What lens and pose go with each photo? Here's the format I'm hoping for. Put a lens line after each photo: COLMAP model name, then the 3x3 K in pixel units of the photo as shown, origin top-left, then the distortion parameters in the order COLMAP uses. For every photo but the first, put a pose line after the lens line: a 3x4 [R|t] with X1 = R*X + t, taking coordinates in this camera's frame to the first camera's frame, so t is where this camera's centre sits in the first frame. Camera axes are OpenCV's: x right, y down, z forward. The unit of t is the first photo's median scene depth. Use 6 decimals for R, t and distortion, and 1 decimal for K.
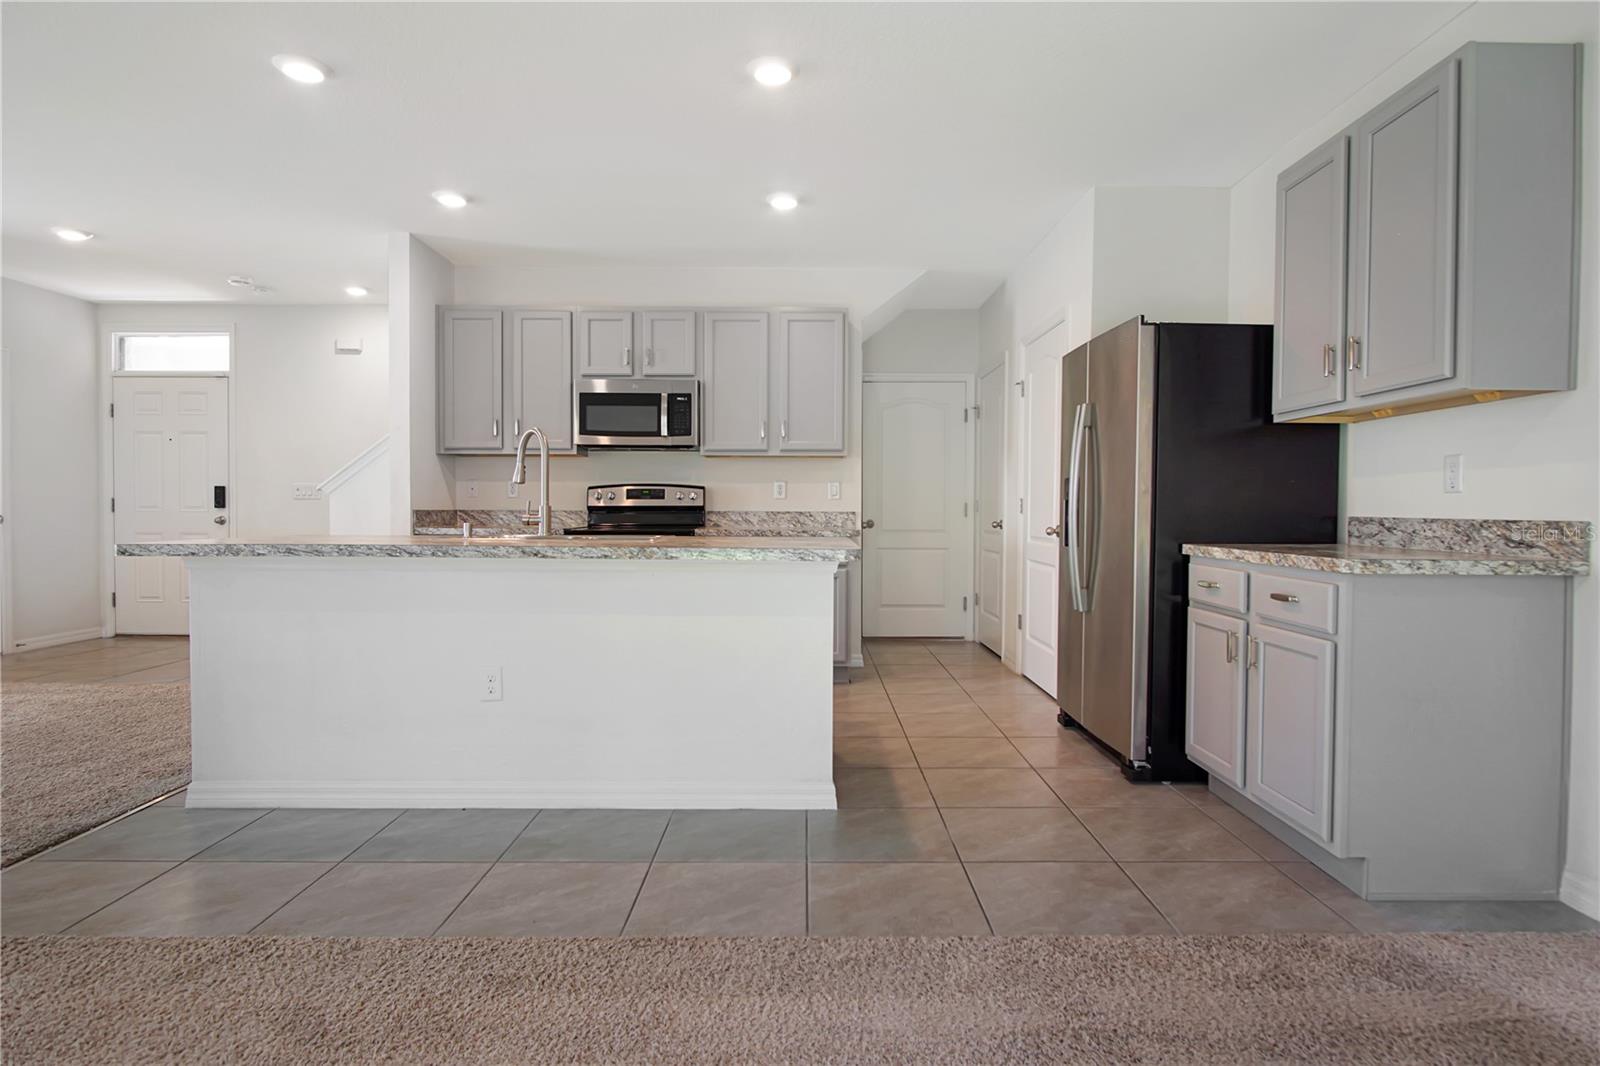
lens RADIAL K [[850.6, 0, 826.3], [0, 850.6, 532.7], [0, 0, 1]] dist [-0.003754, -0.002448]
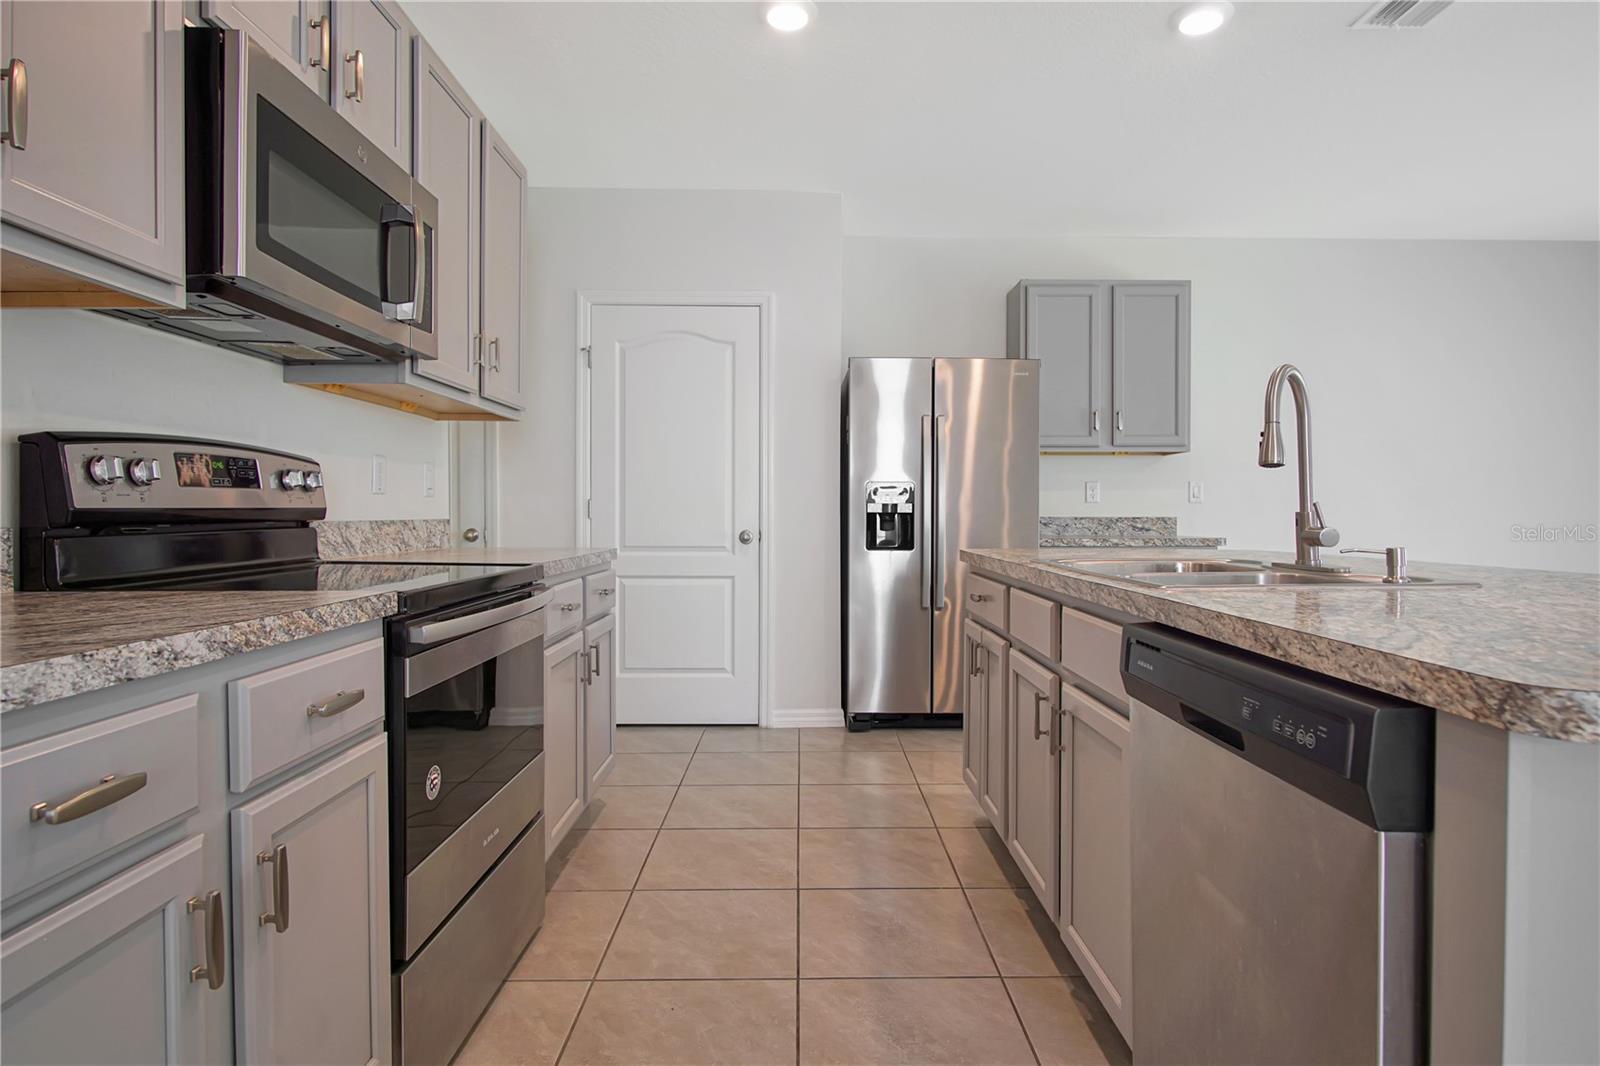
lens RADIAL K [[850.6, 0, 808.4], [0, 850.6, 527.0], [0, 0, 1]] dist [-0.003754, -0.002448]
pose [[0.012977, -0.021841, 0.999677, -0.569584], [0.028619, 0.999360, 0.021463, -0.027171], [-0.999506, 0.028331, 0.013594, 0.831792]]
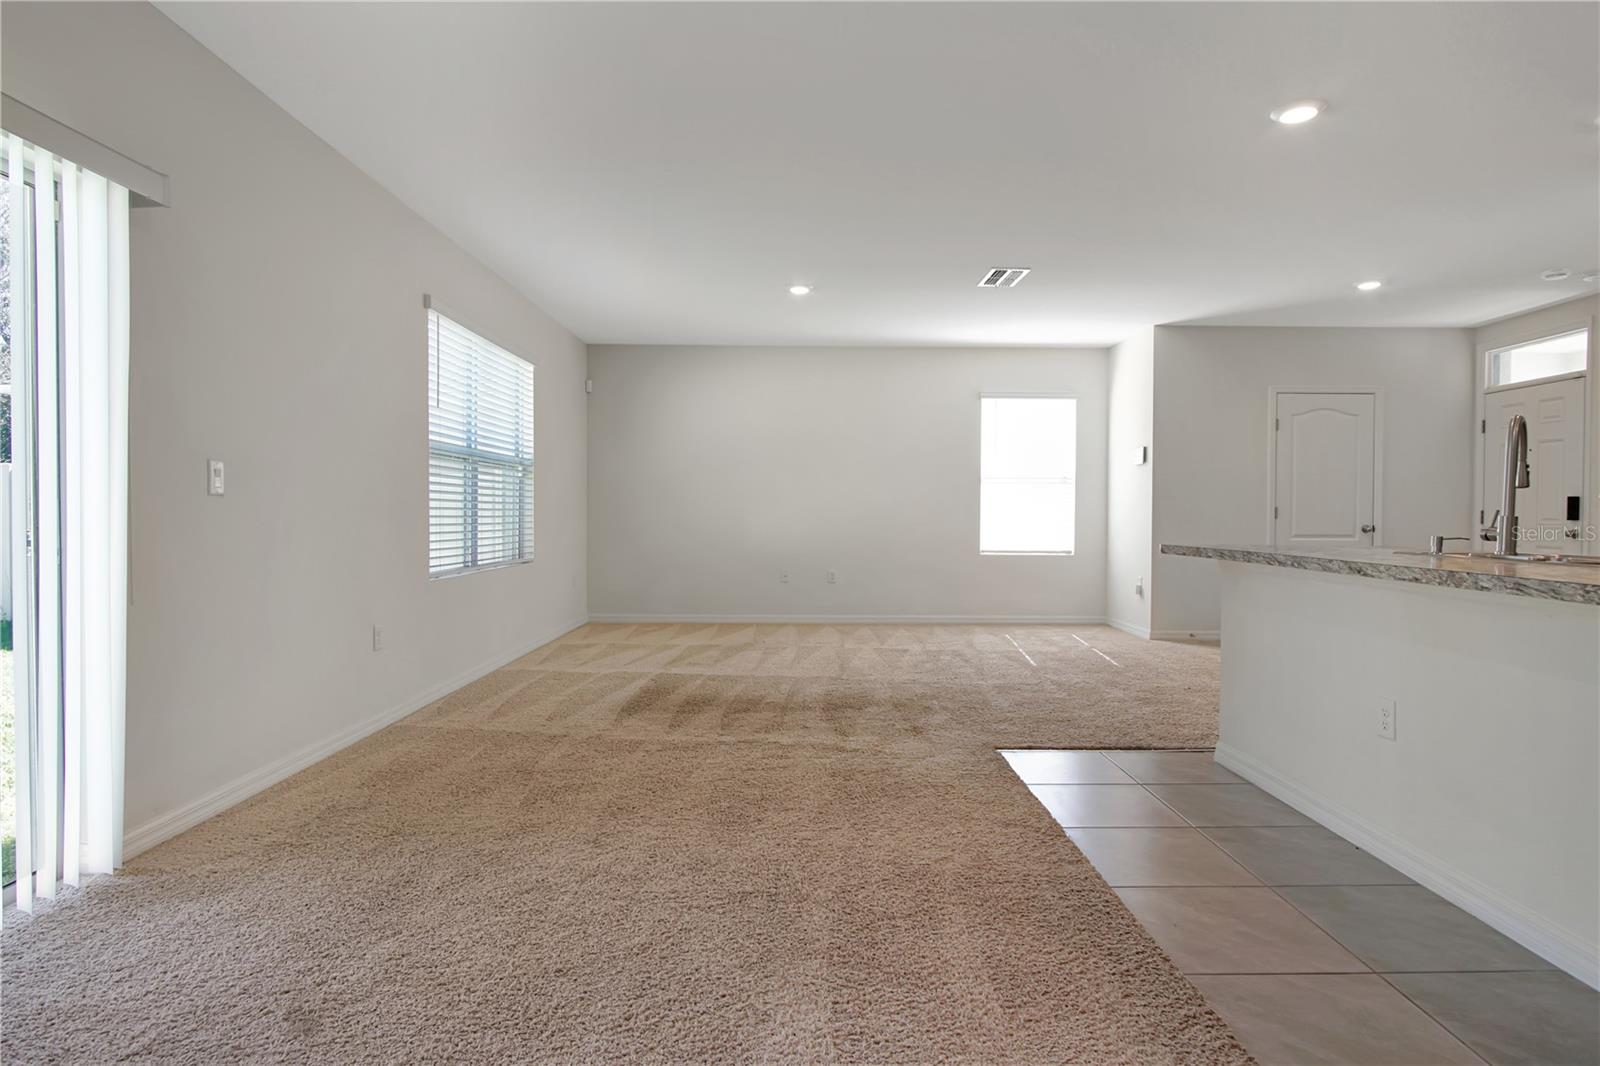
lens RADIAL K [[850.6, 0, 812.9], [0, 850.6, 533.0], [0, 0, 1]] dist [-0.003754, -0.002448]
pose [[-0.001040, 0.018049, -0.999837, 0.275459], [-0.033177, 0.999286, 0.018073, -0.005710], [0.999449, 0.033190, -0.000440, 0.231815]]
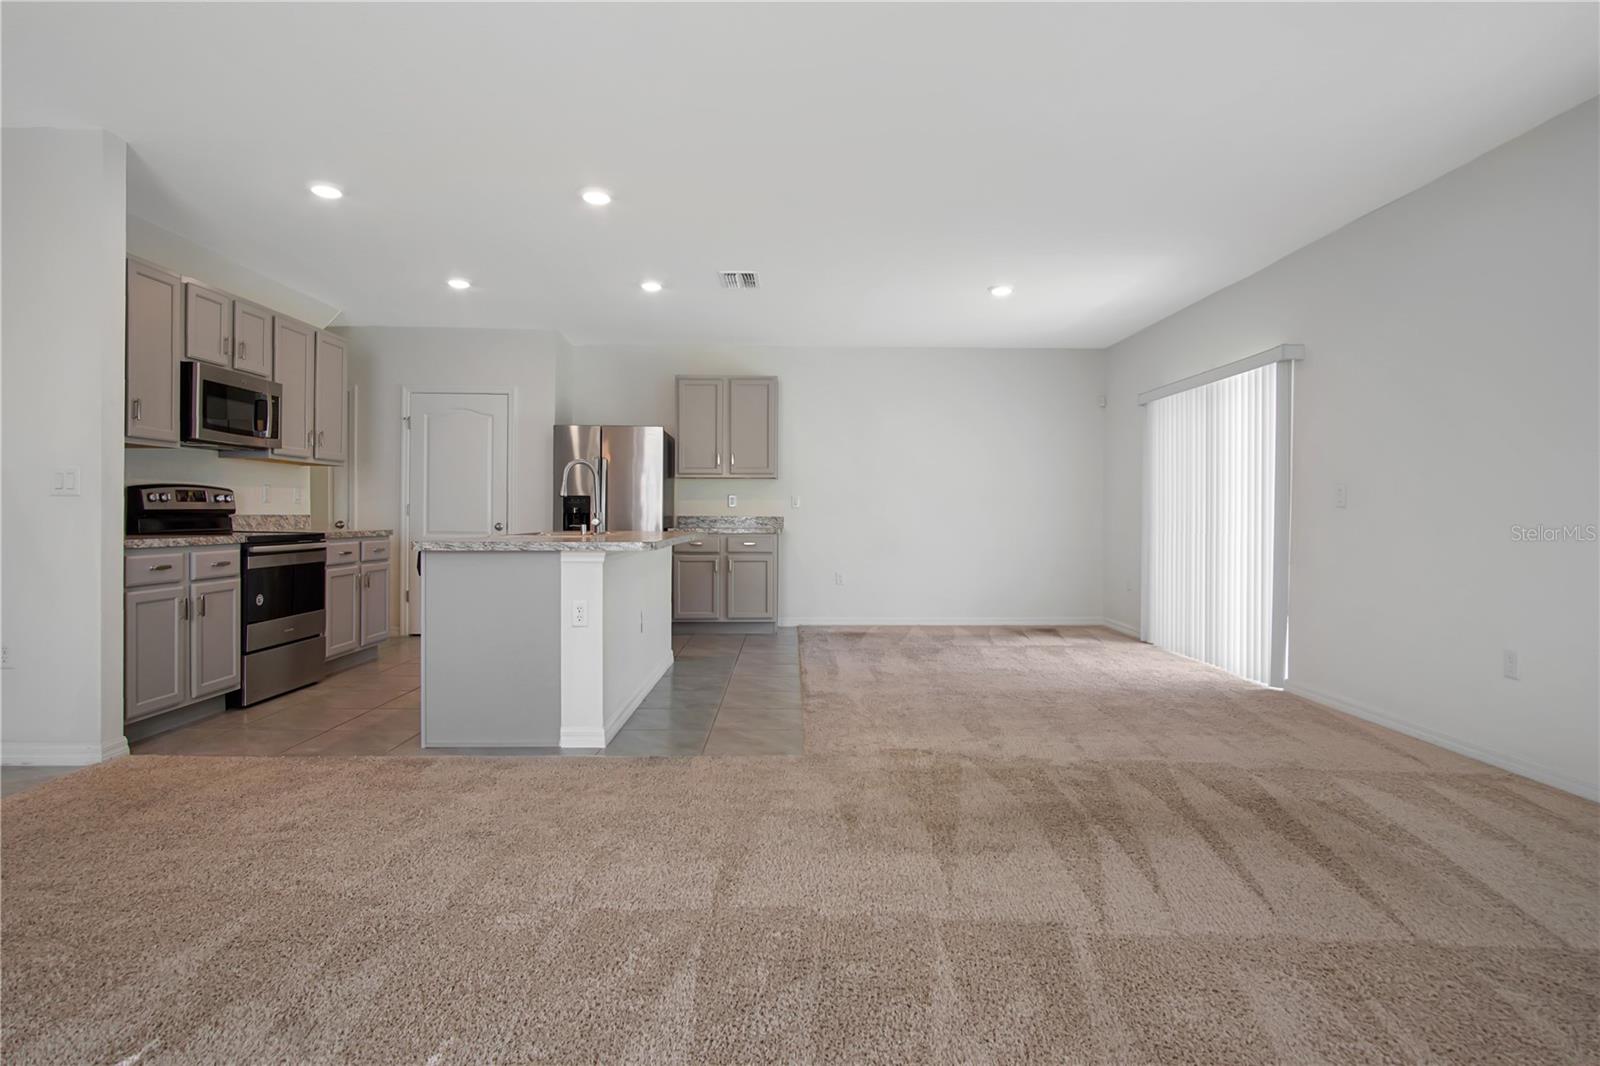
lens RADIAL K [[850.6, 0, 799.8], [0, 850.6, 518.8], [0, 0, 1]] dist [-0.003754, -0.002448]
pose [[0.006820, -0.010867, 0.999918, -1.168204], [0.023502, 0.999666, 0.010704, -0.017918], [-0.999701, 0.023427, 0.007074, 0.391245]]
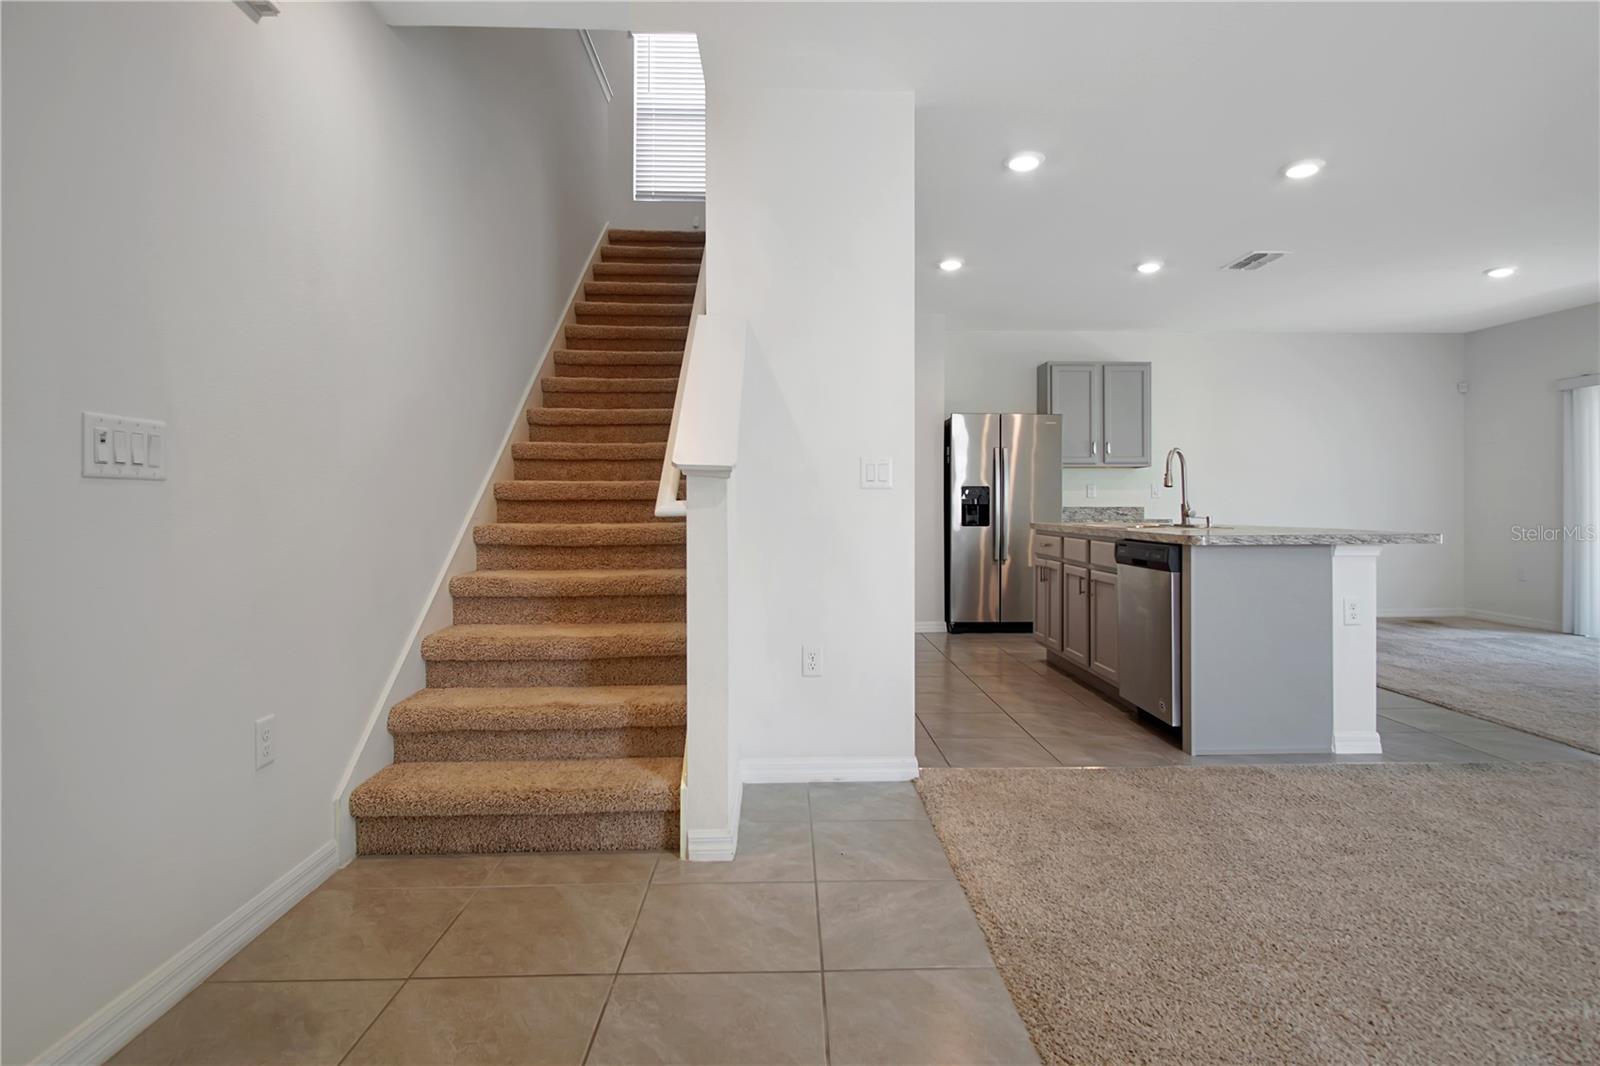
lens RADIAL K [[850.6, 0, 806.1], [0, 850.6, 512.3], [0, 0, 1]] dist [-0.003754, -0.002448]
pose [[-0.003038, -0.014426, 0.999891, -1.122697], [0.030234, 0.999438, 0.014511, -0.036301], [-0.999538, 0.030275, -0.002600, 1.037349]]
